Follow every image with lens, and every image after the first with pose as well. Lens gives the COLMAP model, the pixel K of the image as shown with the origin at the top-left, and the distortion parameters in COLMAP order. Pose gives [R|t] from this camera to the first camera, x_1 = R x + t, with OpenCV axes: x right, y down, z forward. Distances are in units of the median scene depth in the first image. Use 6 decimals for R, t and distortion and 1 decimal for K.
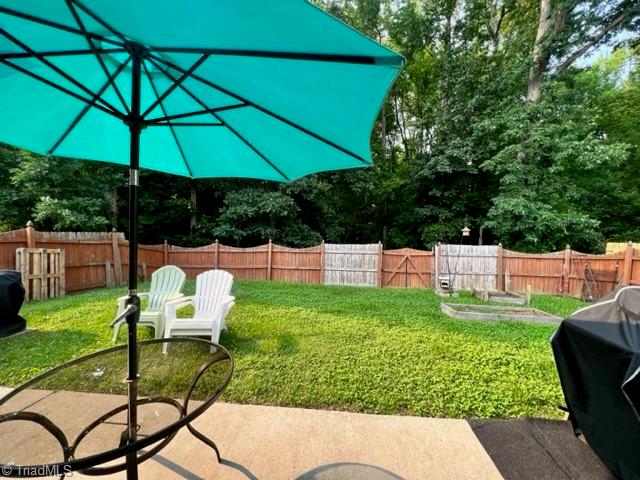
lens RADIAL K [[255.4, 0, 321.4], [0, 255.4, 237.3], [0, 0, 1]] dist [-0.004349, 0.000924]
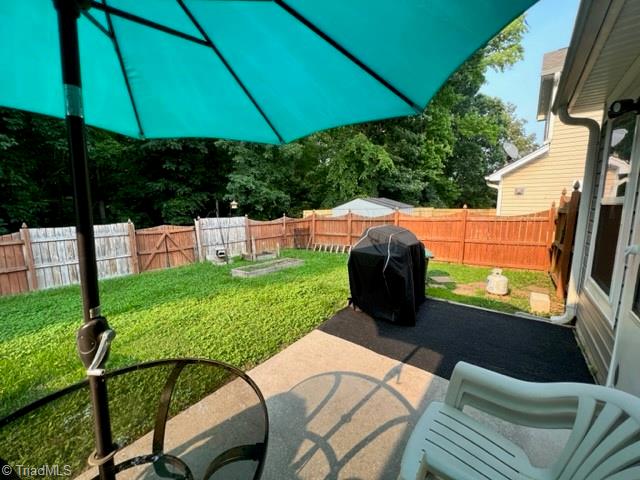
lens RADIAL K [[255.4, 0, 320.5], [0, 255.4, 238.0], [0, 0, 1]] dist [-0.004349, 0.000924]
pose [[0.547867, -0.127038, 0.826863, -0.123096], [0.043537, 0.991393, 0.123469, 0.000106], [-0.835432, -0.031645, 0.548682, 0.035602]]
